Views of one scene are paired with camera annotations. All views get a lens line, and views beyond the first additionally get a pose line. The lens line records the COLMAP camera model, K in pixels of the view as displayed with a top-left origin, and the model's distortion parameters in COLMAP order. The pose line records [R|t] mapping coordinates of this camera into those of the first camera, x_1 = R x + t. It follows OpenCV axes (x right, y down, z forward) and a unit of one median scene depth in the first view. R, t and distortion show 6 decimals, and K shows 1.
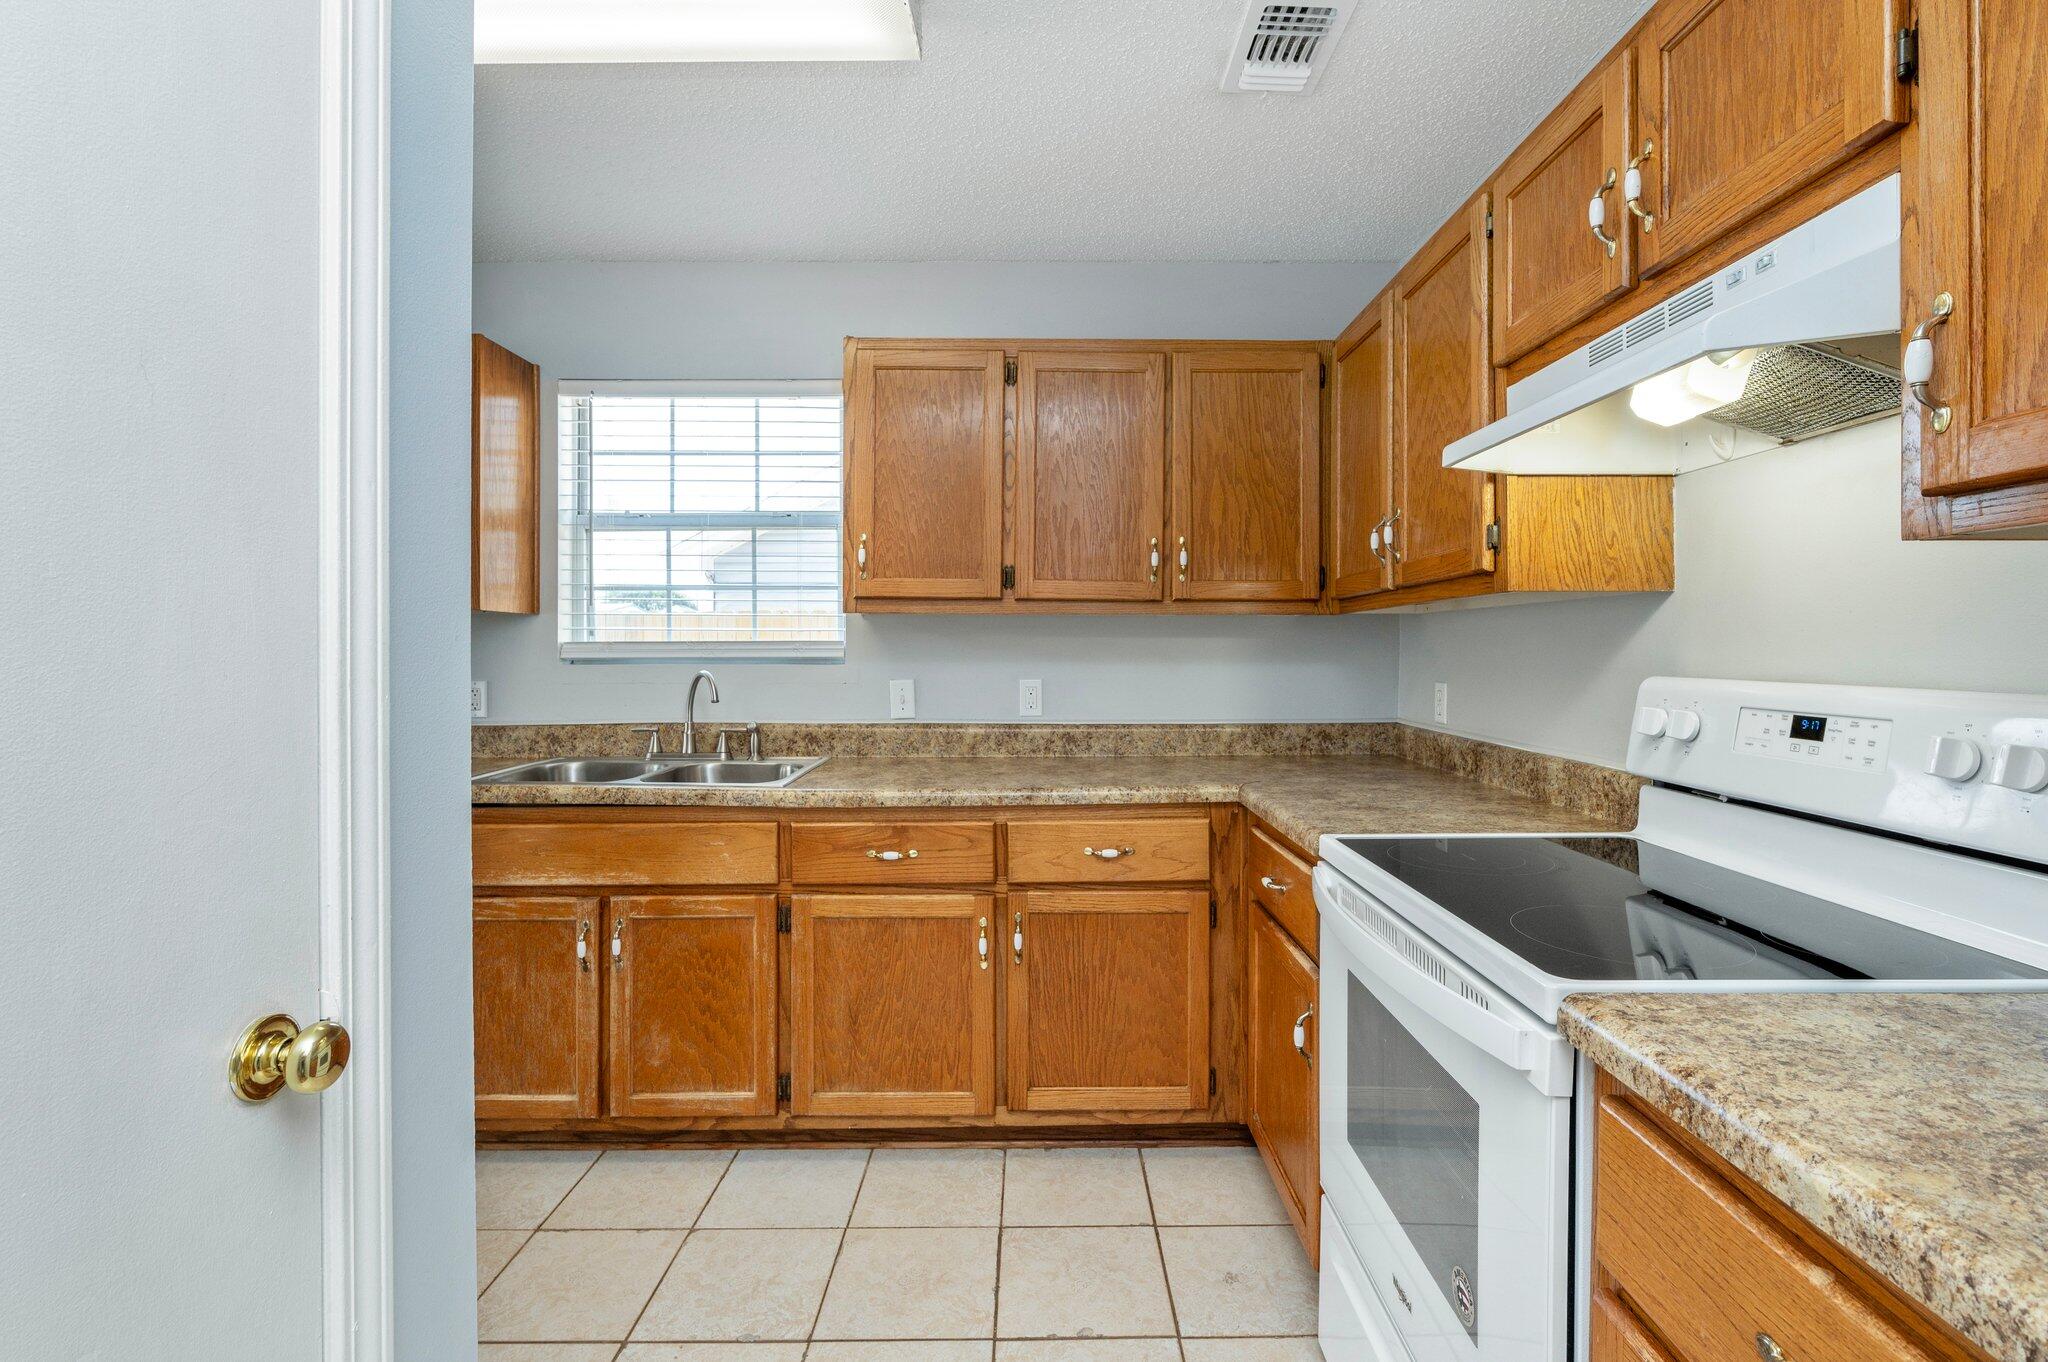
lens RADIAL K [[942.5, 0, 1028.3], [0, 942.5, 661.7], [0, 0, 1]] dist [-0.004223, 0.001155]
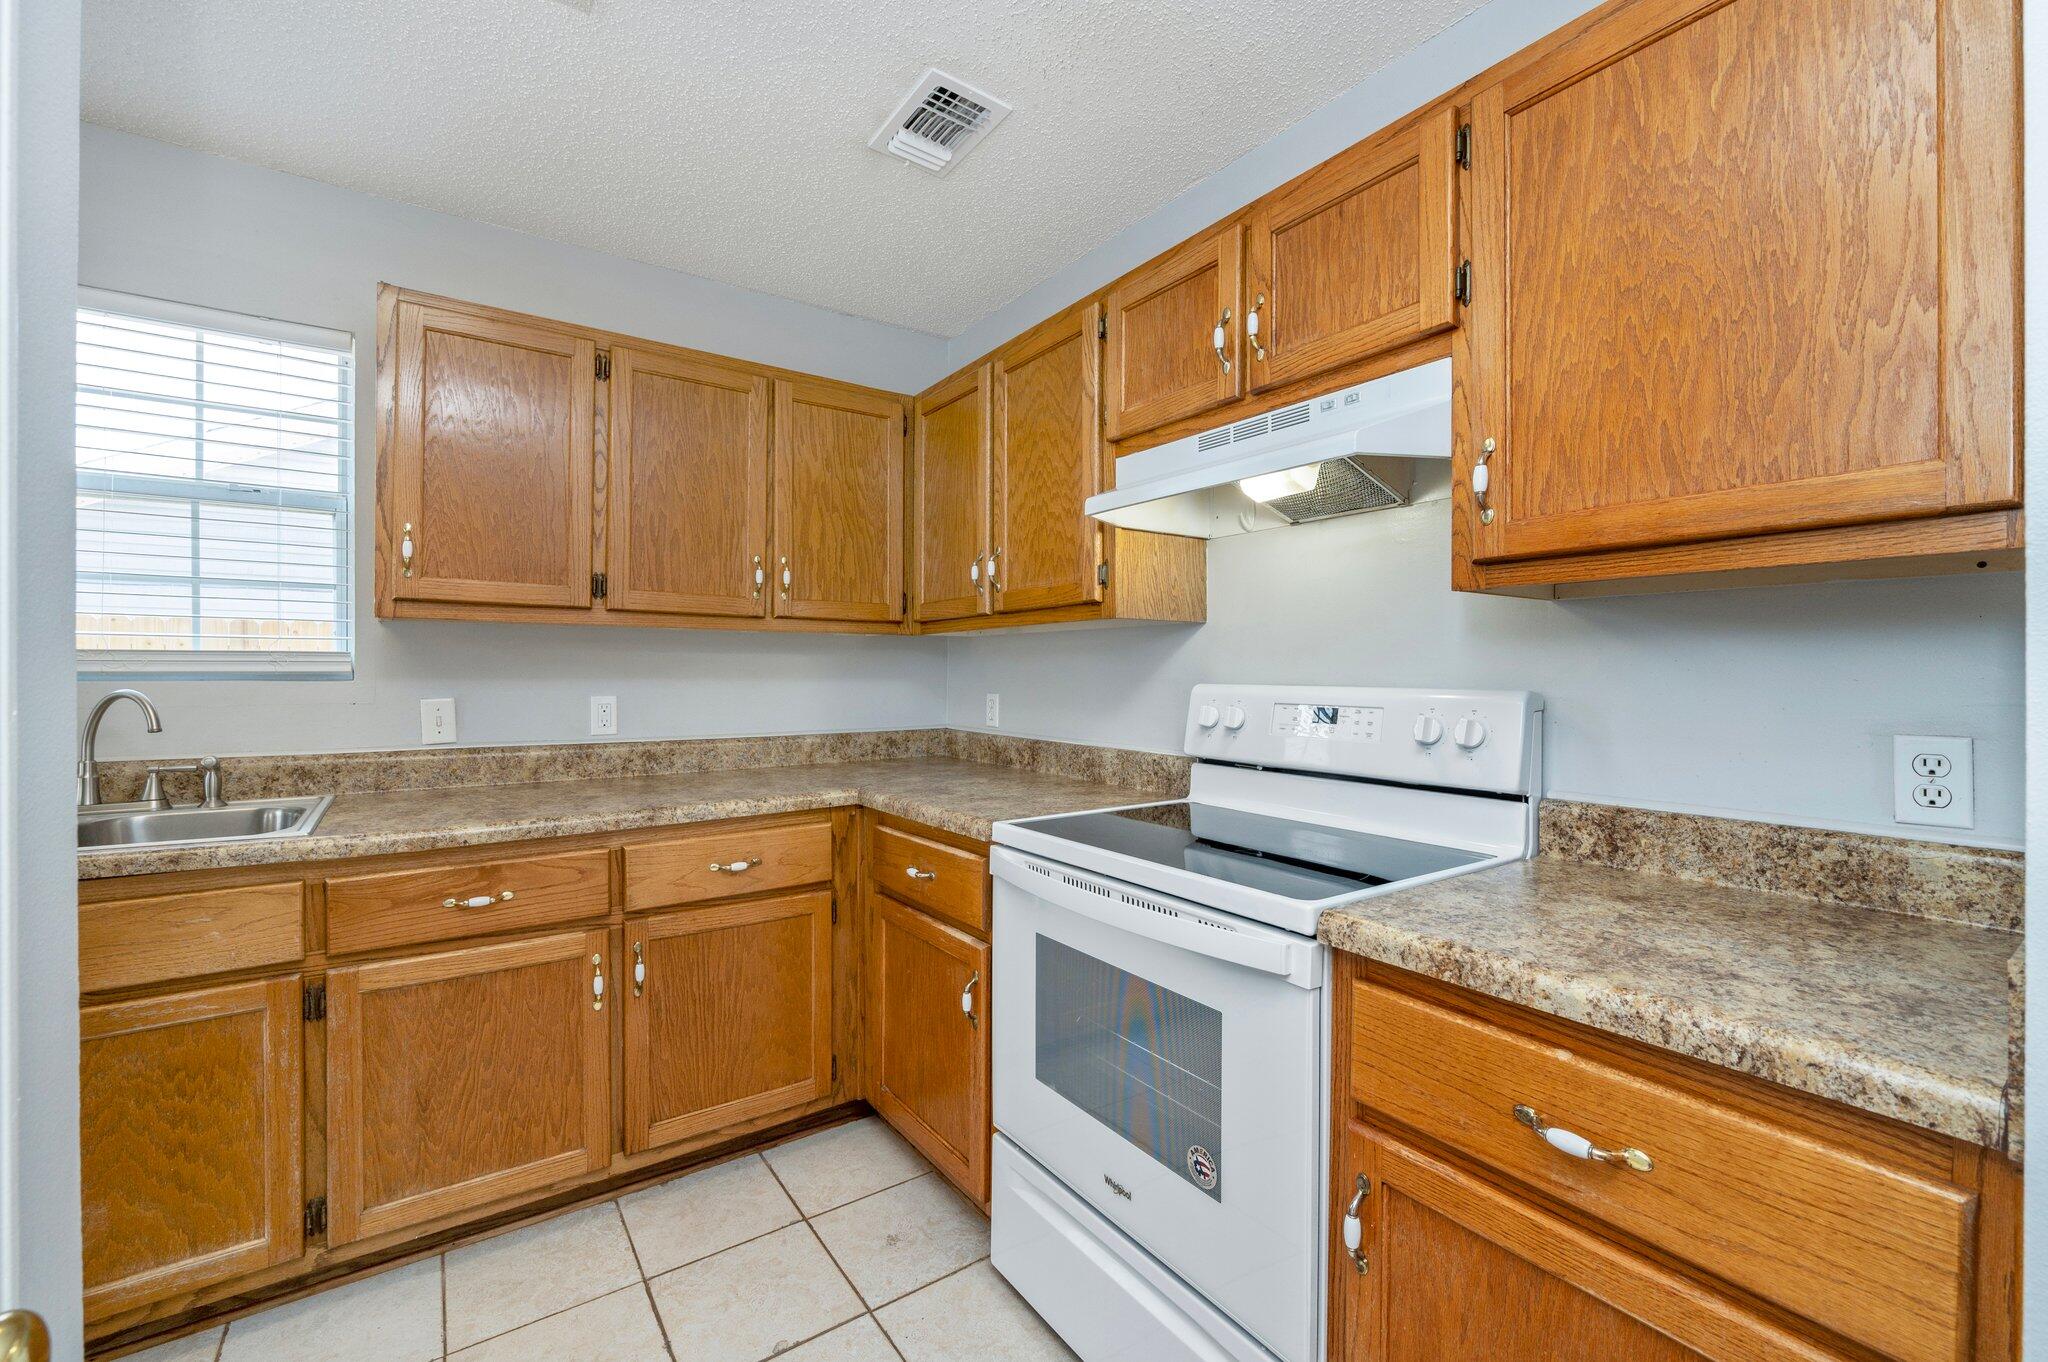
lens RADIAL K [[847.0, 0, 1024.0], [0, 847.0, 681.0], [0, 0, 1]] dist [-0.002109, -0.000270]
pose [[0.825279, -0.003352, 0.564716, -0.168886], [0.004014, 0.999992, 0.000068, 0.007132], [-0.564712, 0.002211, 0.825285, 0.084099]]
